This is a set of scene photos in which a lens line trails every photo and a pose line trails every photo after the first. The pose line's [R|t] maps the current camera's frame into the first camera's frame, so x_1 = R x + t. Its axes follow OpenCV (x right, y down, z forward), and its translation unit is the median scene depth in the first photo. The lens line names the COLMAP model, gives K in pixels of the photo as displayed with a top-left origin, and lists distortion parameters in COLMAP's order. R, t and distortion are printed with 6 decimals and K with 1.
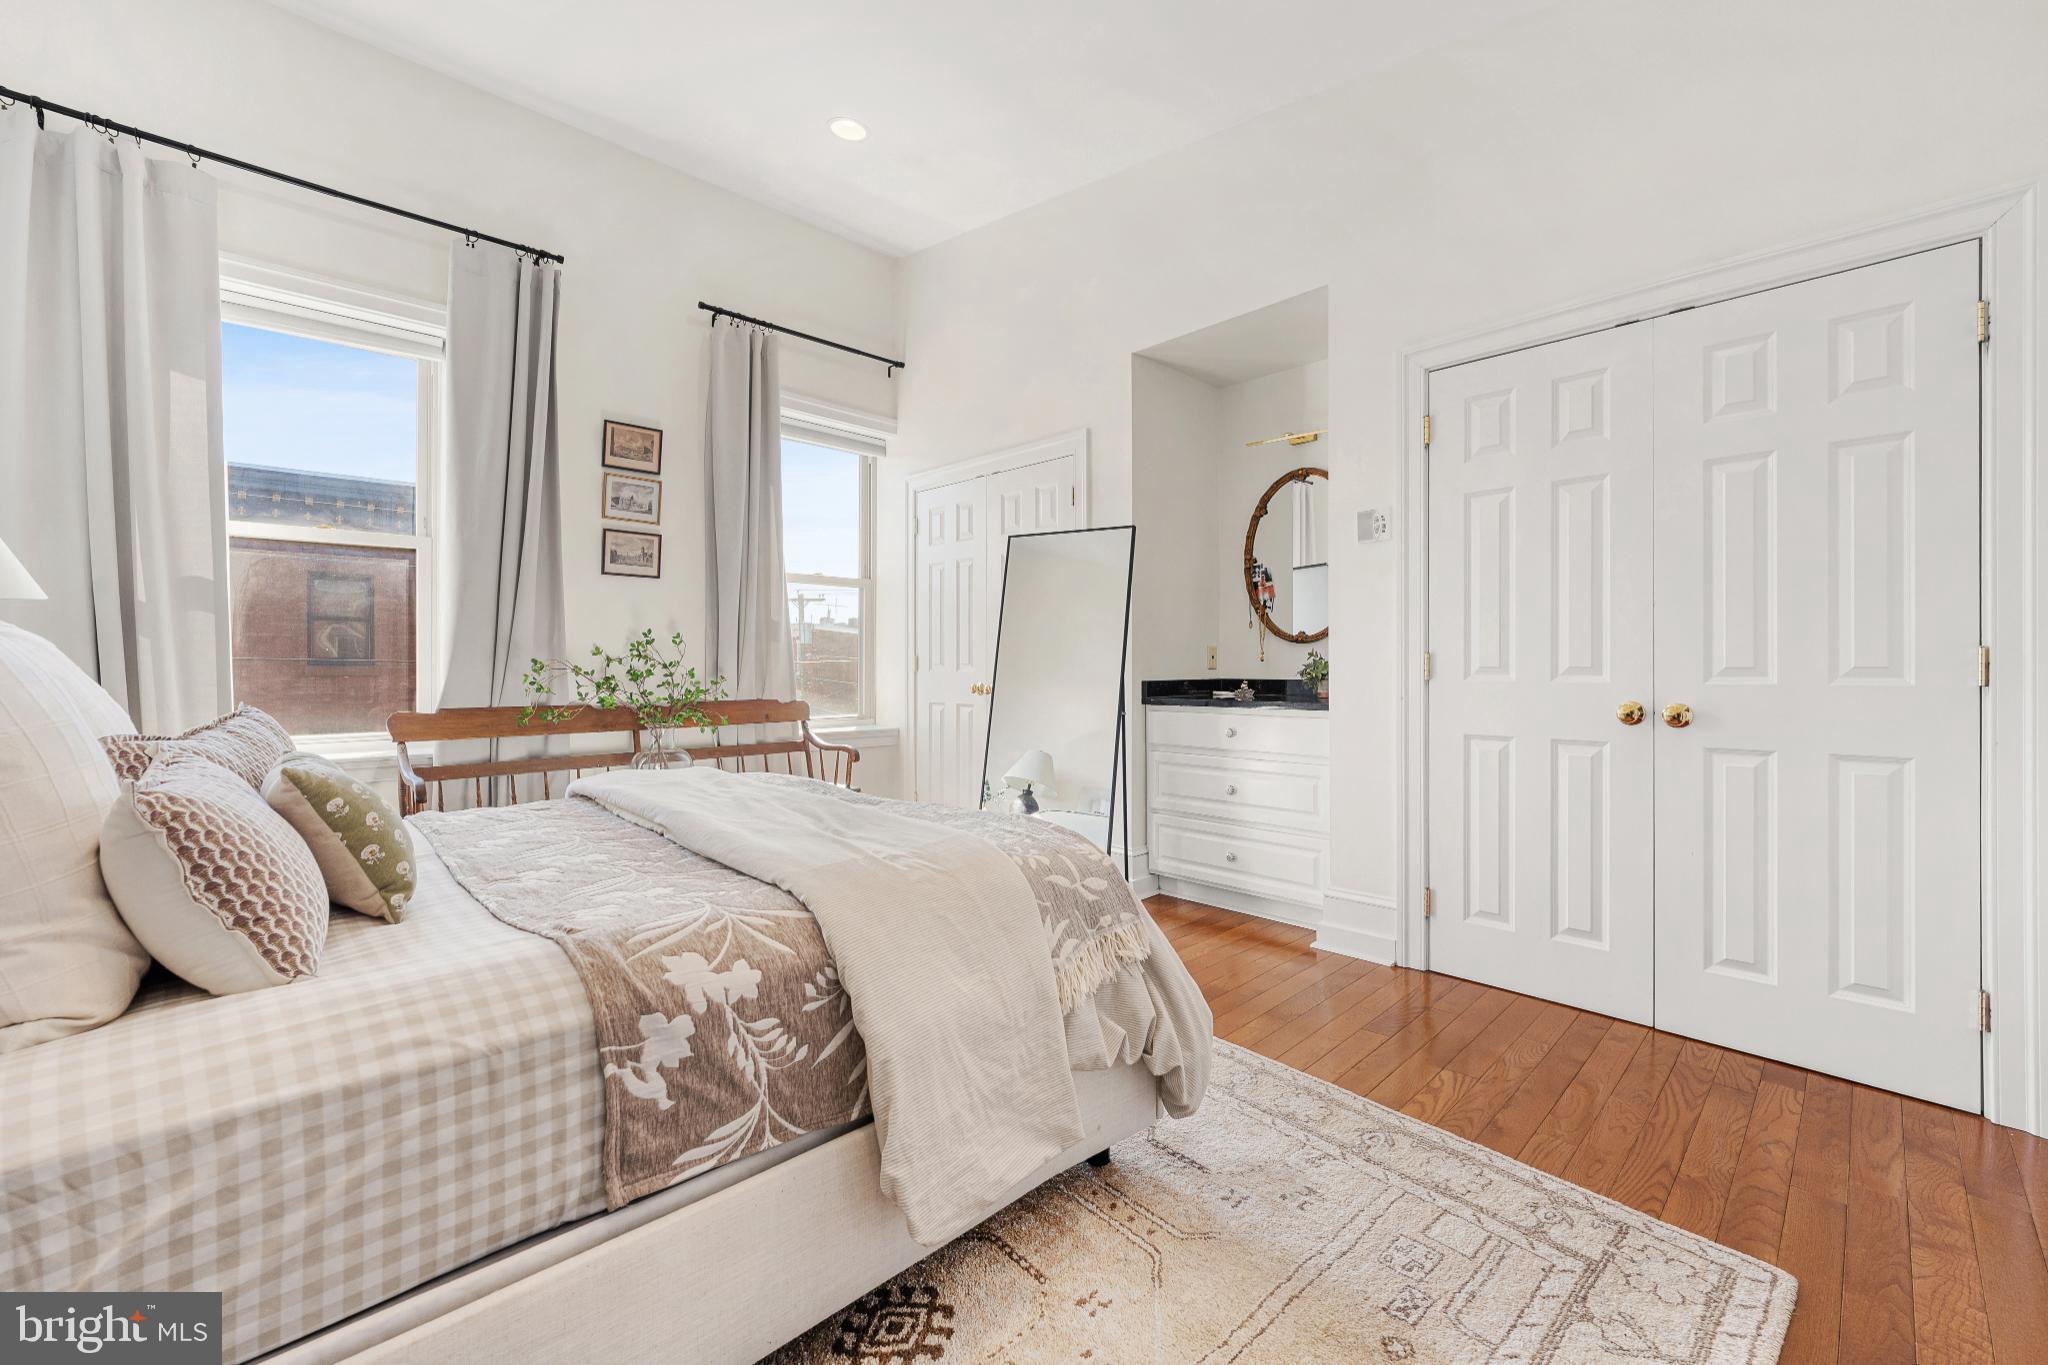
lens RADIAL K [[833.4, 0, 1009.4], [0, 833.4, 673.0], [0, 0, 1]] dist [0.000519, -0.001087]
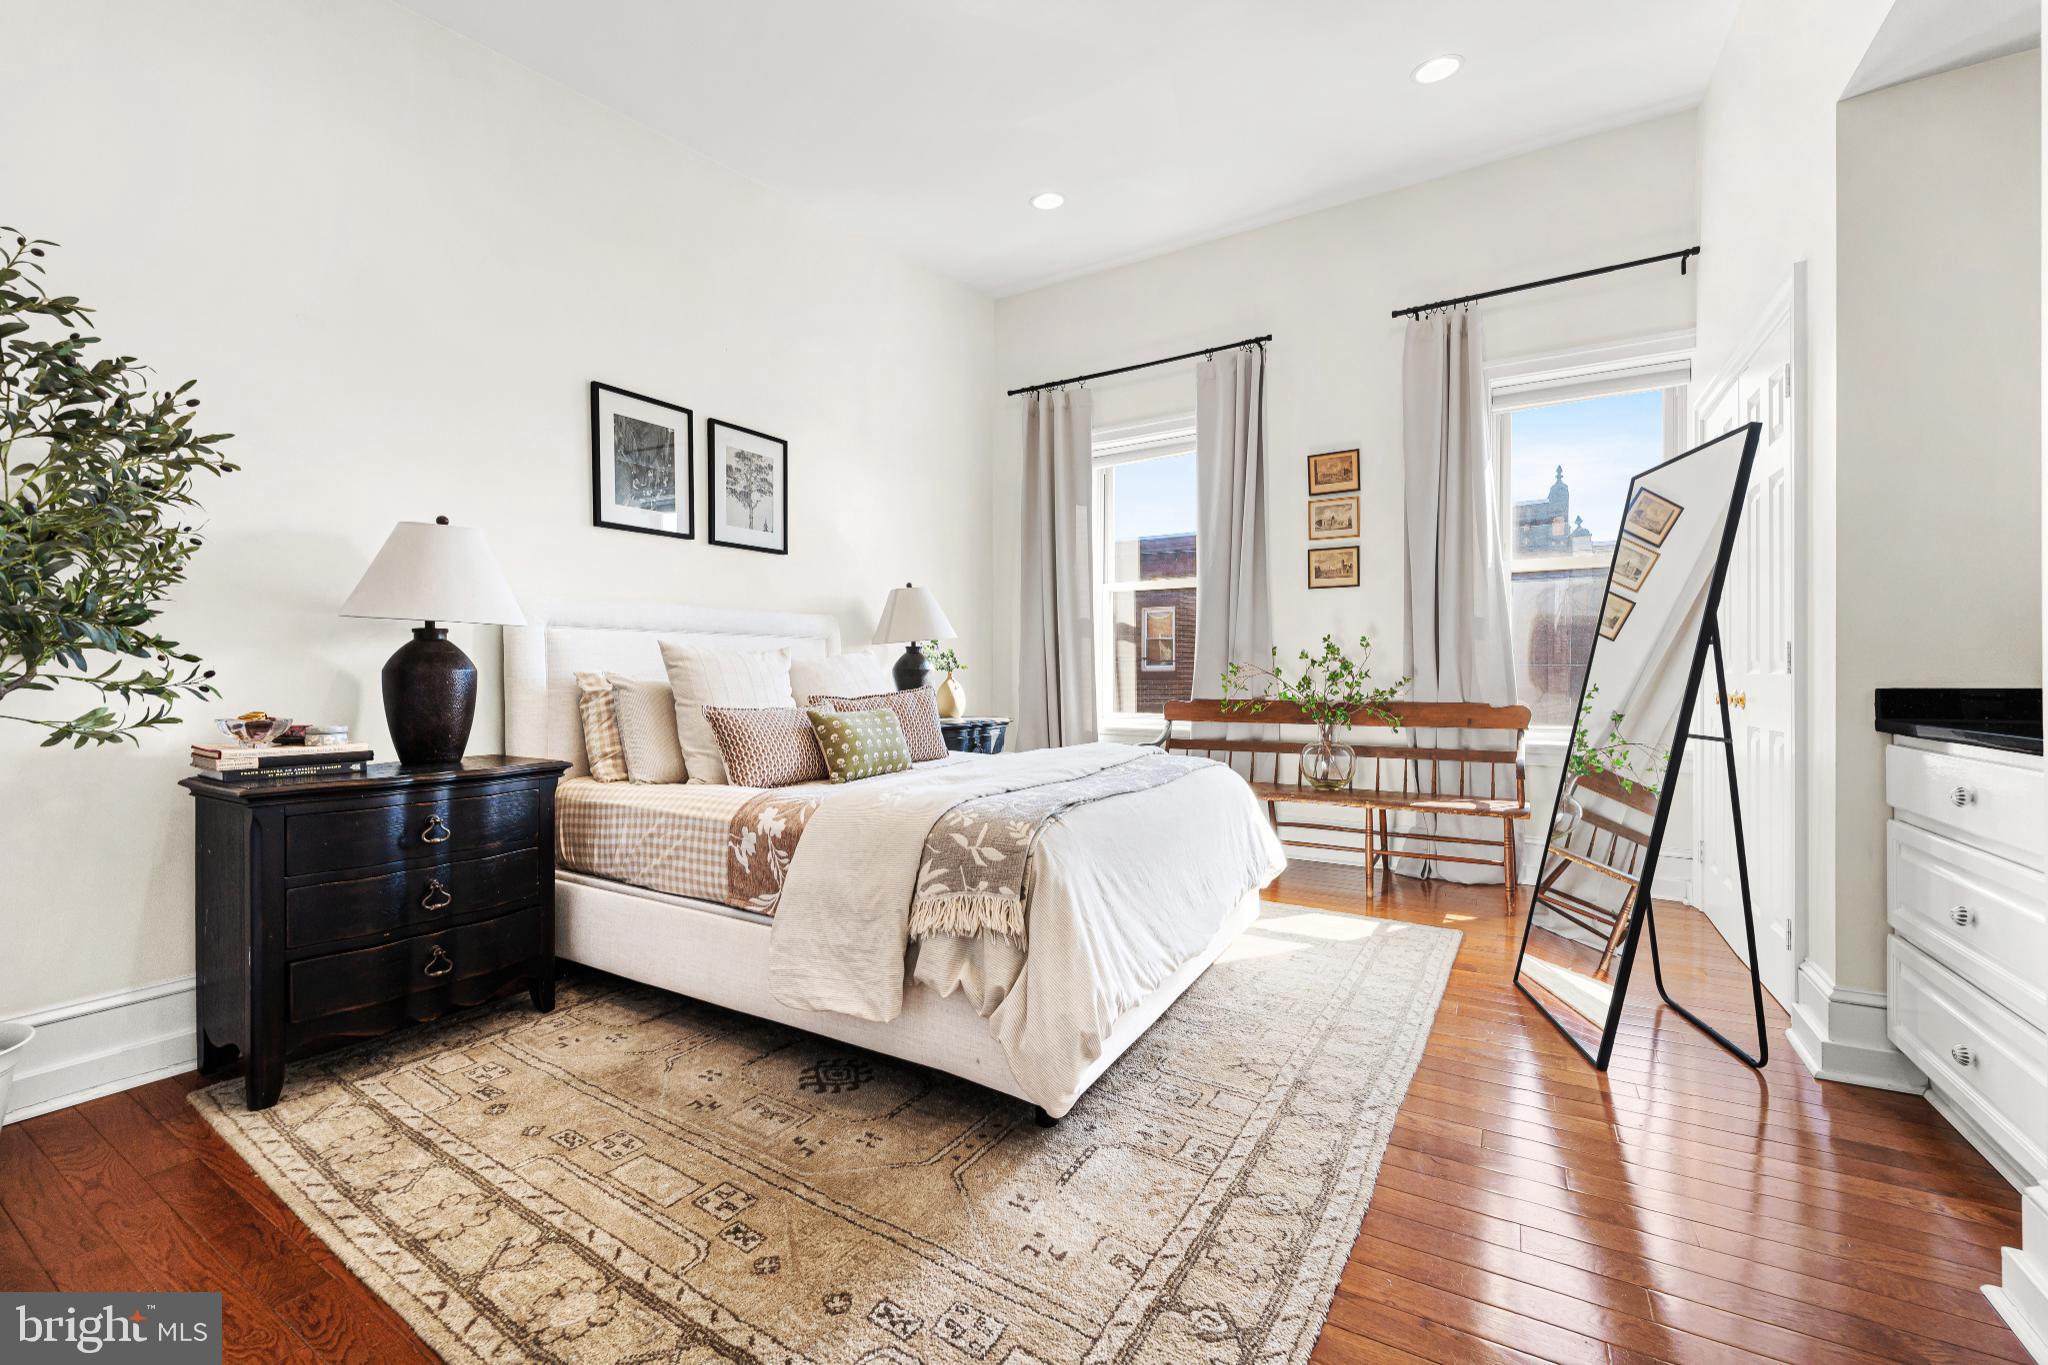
lens RADIAL K [[833.4, 0, 1029.3], [0, 833.4, 684.0], [0, 0, 1]] dist [0.000519, -0.001087]
pose [[0.269919, 0.011837, -0.962810, 0.600803], [-0.004224, 0.999929, 0.011109, 0.003257], [0.962874, 0.001068, 0.269949, 0.353800]]
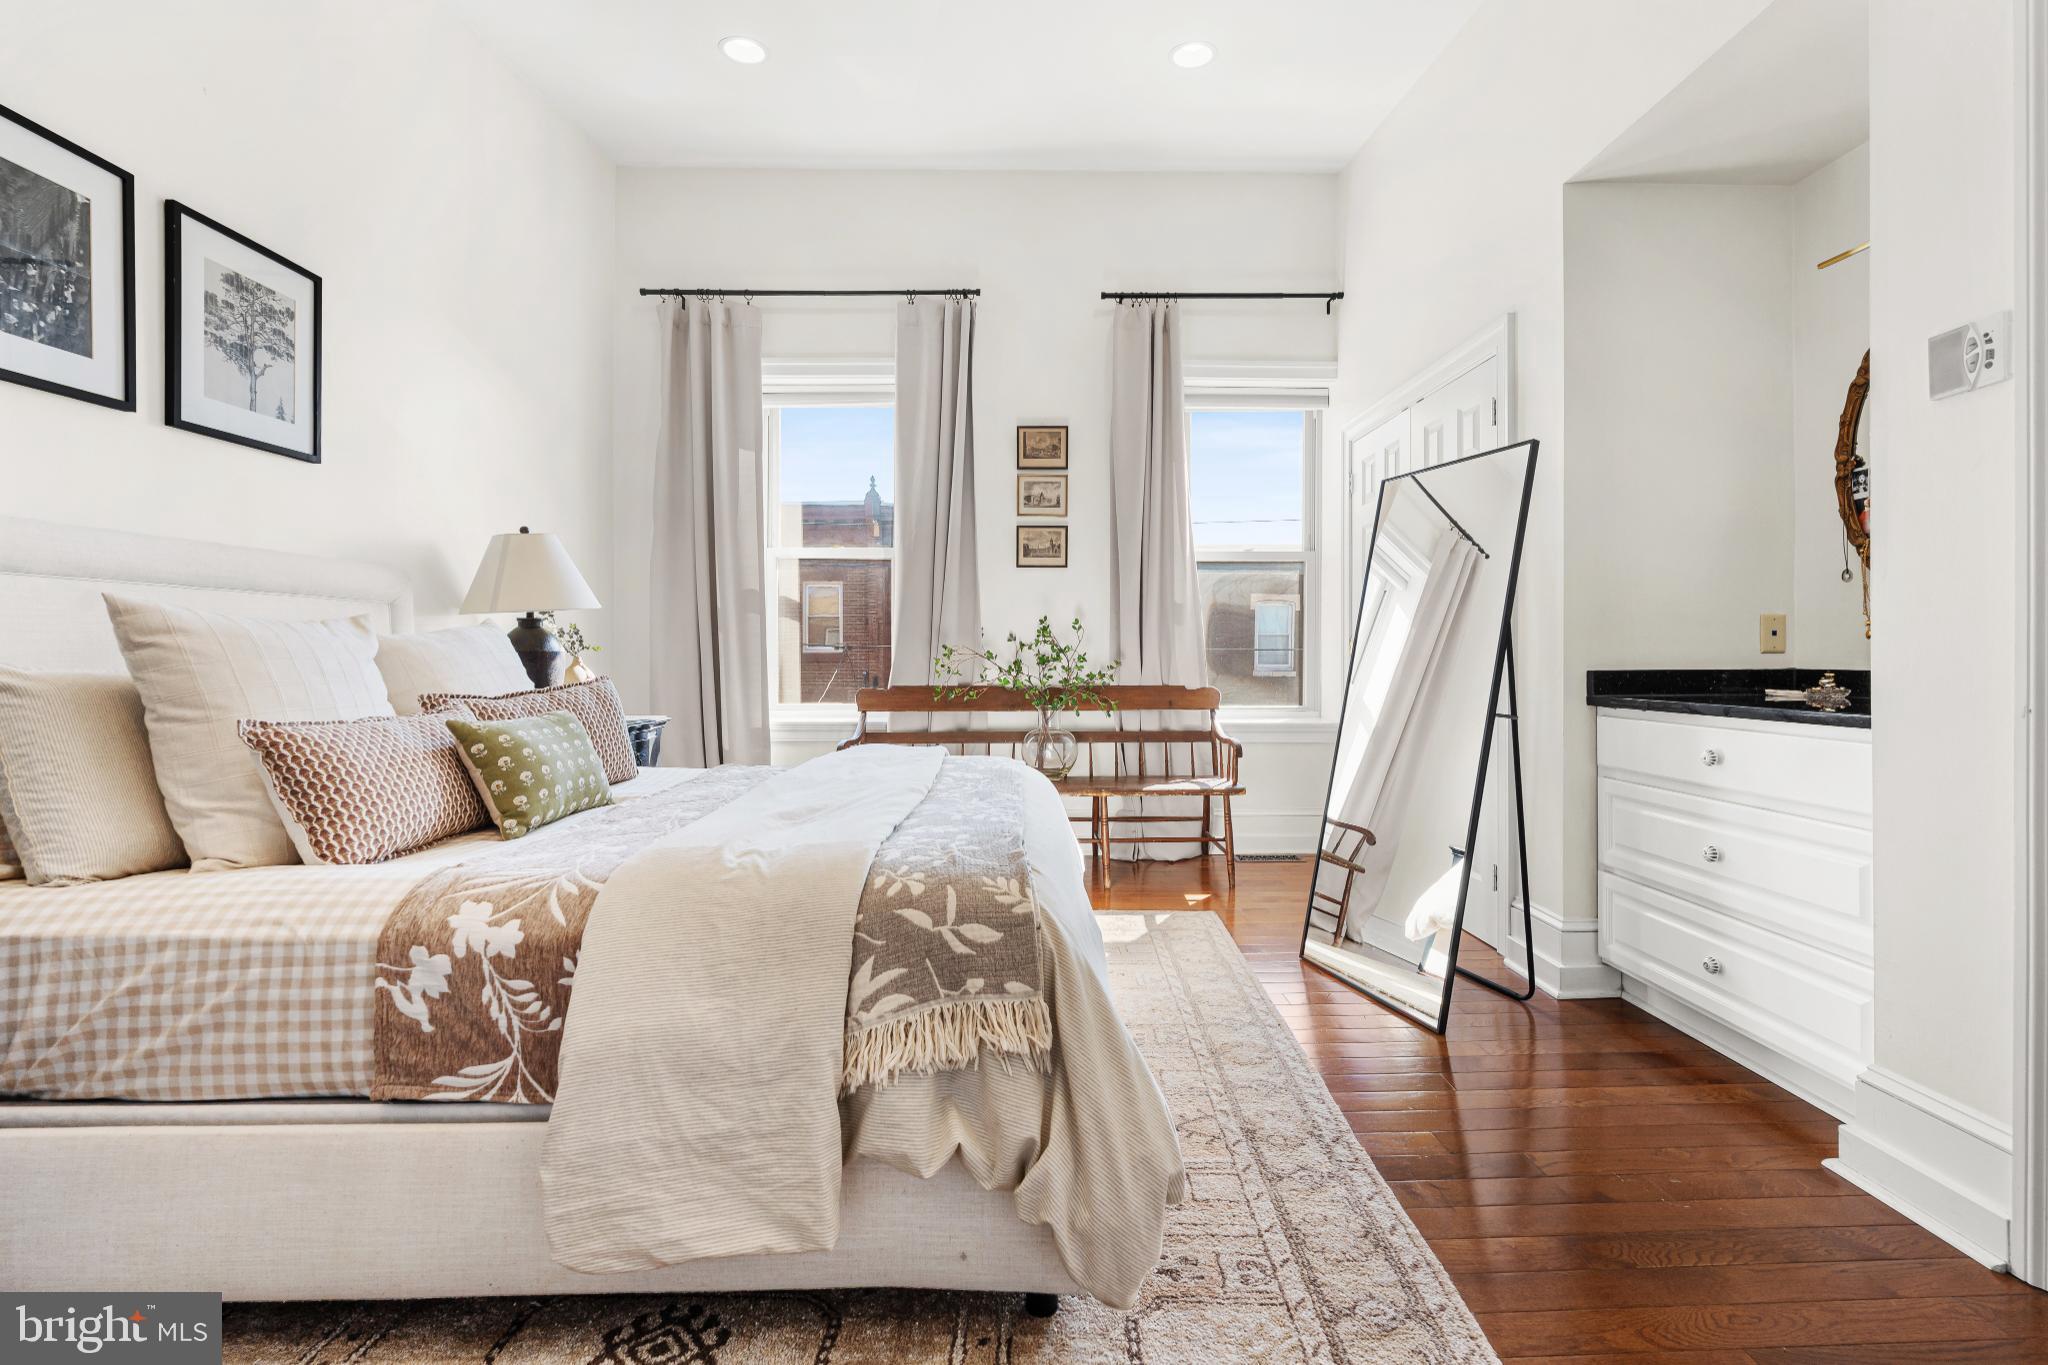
lens RADIAL K [[833.4, 0, 984.3], [0, 833.4, 661.4], [0, 0, 1]] dist [0.000519, -0.001087]
pose [[0.737224, 0.004857, -0.675631, 0.254027], [-0.003401, 0.999988, 0.003478, 0.001652], [0.675640, -0.000266, 0.737232, 0.184360]]
